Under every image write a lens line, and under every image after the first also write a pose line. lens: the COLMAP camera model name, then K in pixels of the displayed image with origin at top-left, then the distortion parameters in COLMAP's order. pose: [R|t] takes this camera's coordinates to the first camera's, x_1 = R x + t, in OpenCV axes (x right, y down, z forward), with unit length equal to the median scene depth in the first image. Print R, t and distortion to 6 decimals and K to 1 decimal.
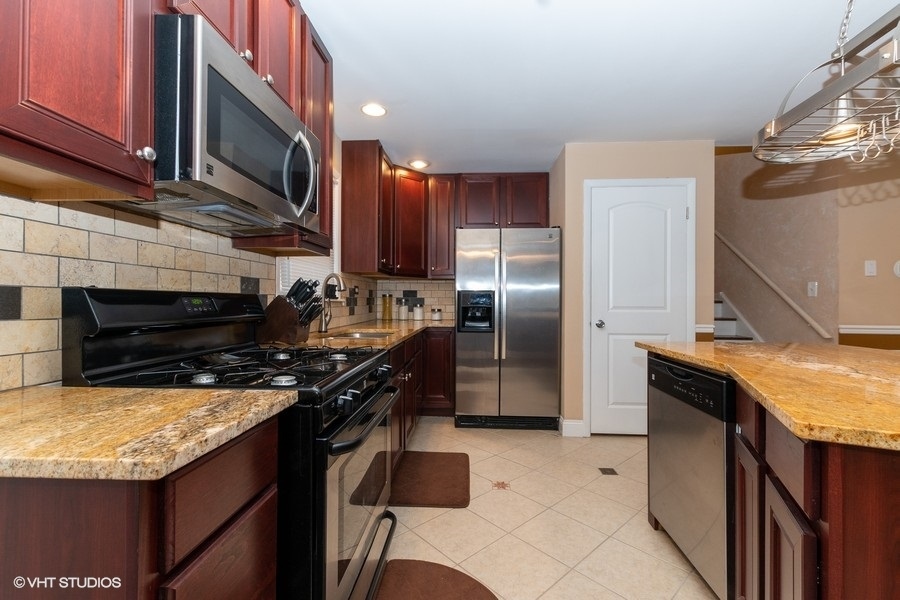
lens RADIAL K [[387.4, 0, 443.7], [0, 387.4, 299.7], [0, 0, 1]] dist [-0.002214, -0.000228]
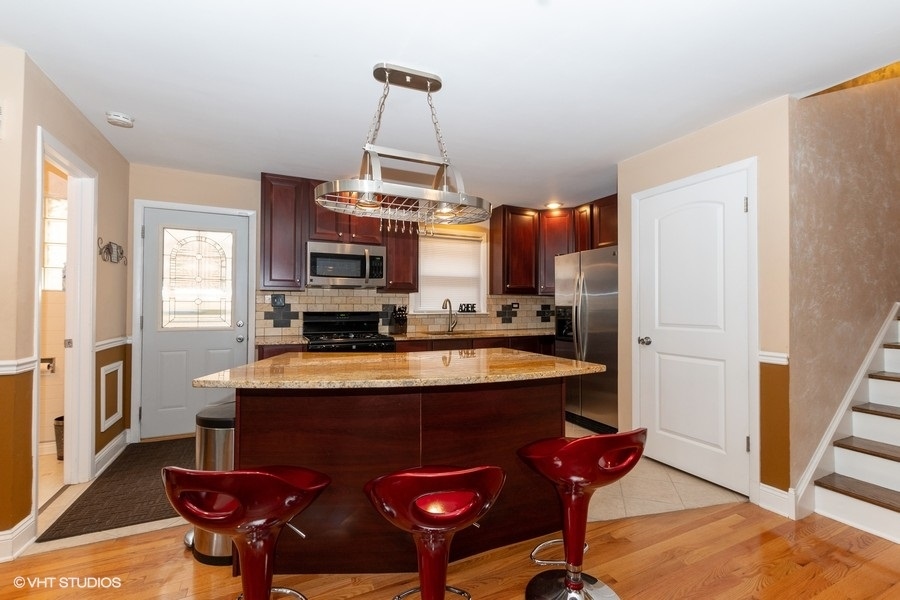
lens RADIAL K [[387.4, 0, 443.7], [0, 387.4, 299.7], [0, 0, 1]] dist [-0.002214, -0.000228]
pose [[0.477638, -0.018971, -0.878352, 1.009922], [0.004858, 0.999809, -0.018952, -0.023517], [0.878543, 0.004786, 0.477639, 0.108293]]
